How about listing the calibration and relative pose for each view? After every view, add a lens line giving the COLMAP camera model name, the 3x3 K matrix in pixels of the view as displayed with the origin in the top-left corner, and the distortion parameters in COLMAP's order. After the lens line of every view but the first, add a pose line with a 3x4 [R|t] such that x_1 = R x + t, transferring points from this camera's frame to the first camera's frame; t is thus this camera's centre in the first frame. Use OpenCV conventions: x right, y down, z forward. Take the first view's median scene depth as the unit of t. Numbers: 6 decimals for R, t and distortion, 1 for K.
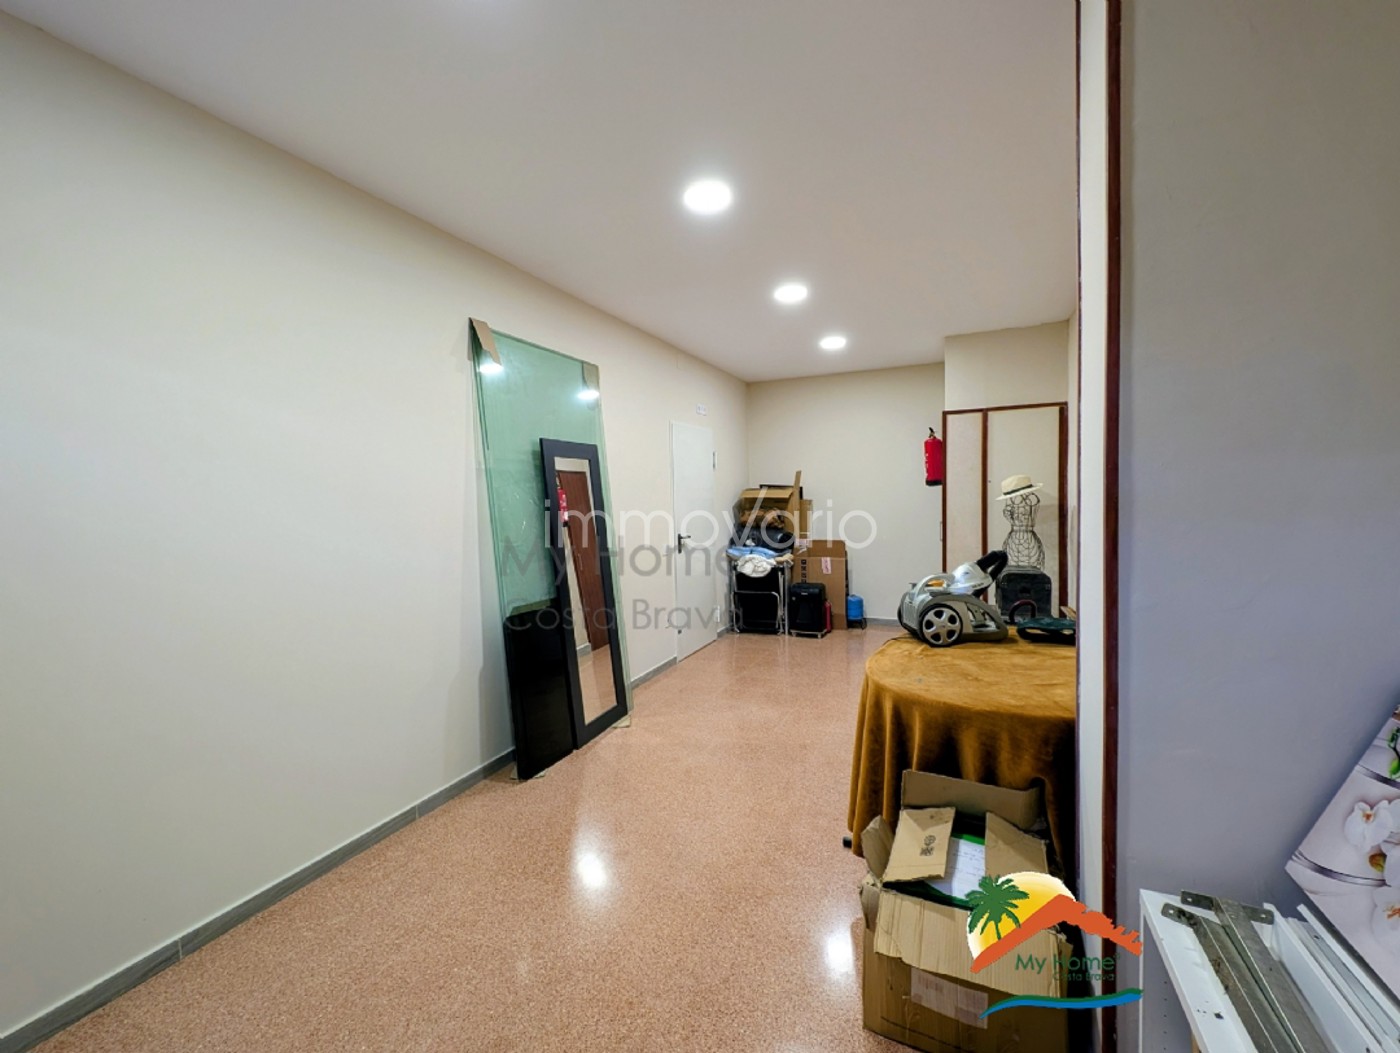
lens RADIAL K [[595.1, 0, 698.7], [0, 595.1, 529.7], [0, 0, 1]] dist [-0.003676, -0.000949]
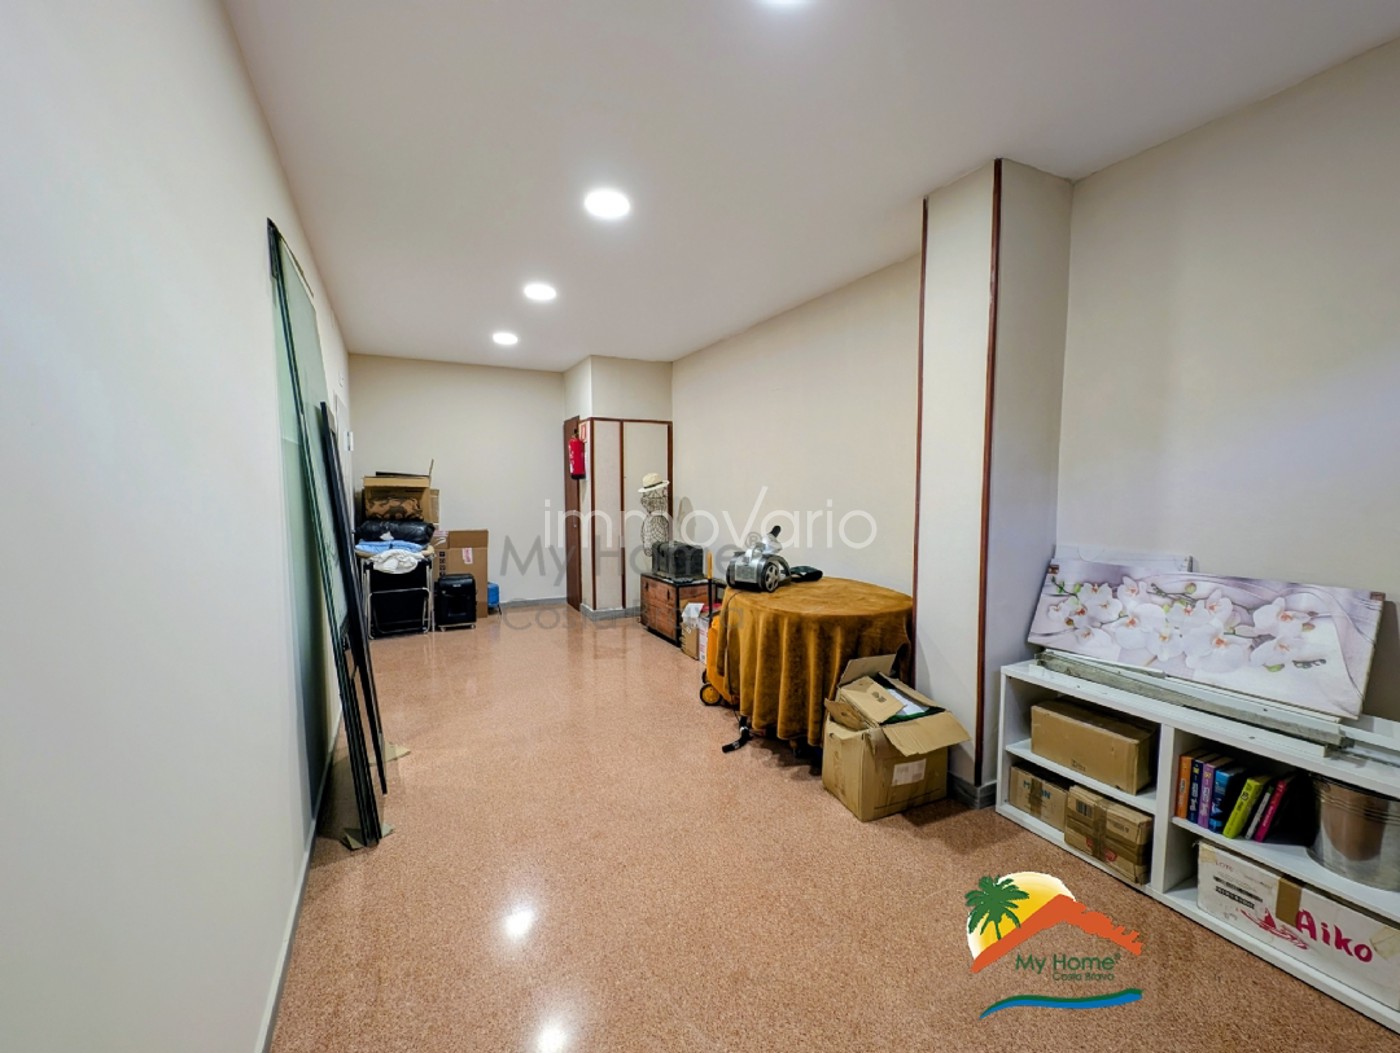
lens RADIAL K [[571.9, 0, 697.5], [0, 571.9, 529.9], [0, 0, 1]] dist [0.004790, 0.000068]
pose [[0.623289, -0.037791, 0.781078, -0.303352], [0.025961, 0.999281, 0.027631, 0.000190], [-0.781561, 0.003056, 0.623822, 0.100373]]
